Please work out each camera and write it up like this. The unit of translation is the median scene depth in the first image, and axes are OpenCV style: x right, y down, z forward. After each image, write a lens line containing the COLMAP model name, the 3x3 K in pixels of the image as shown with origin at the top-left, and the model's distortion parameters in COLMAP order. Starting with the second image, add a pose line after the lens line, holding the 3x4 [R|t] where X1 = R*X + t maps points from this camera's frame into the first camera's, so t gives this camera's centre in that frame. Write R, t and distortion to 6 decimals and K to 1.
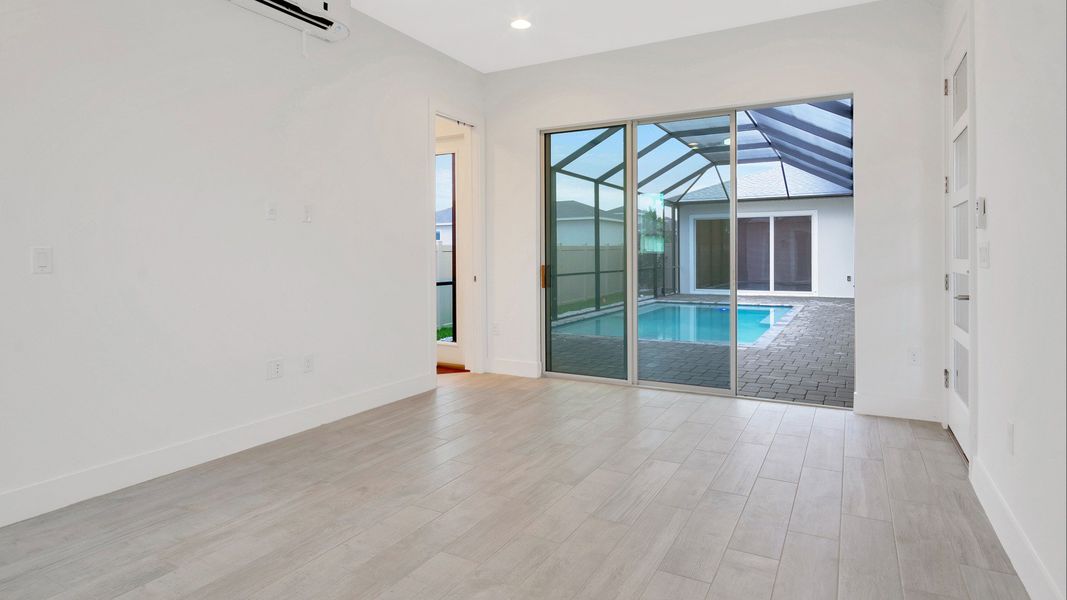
lens RADIAL K [[575.7, 0, 535.3], [0, 575.7, 249.2], [0, 0, 1]] dist [-0.000325, -0.000052]
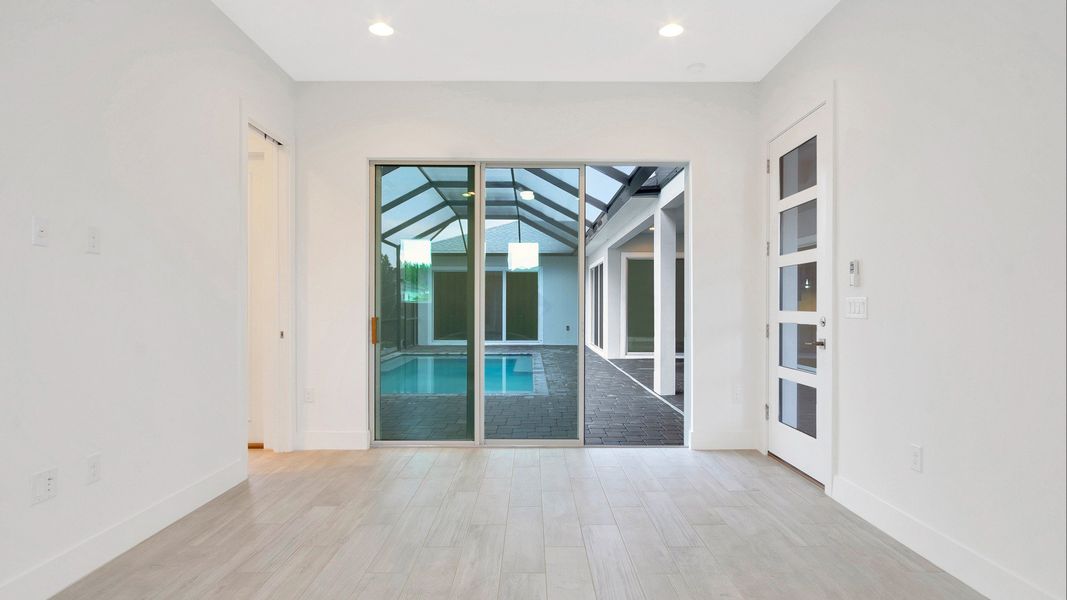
lens RADIAL K [[575.3, 0, 531.8], [0, 575.3, 303.0], [0, 0, 1]] dist [0.000662, -0.000303]
pose [[0.877134, 0.008015, 0.480179, -0.183837], [-0.009953, 0.999949, 0.001491, 0.002329], [-0.480142, -0.006087, 0.877170, 0.127662]]
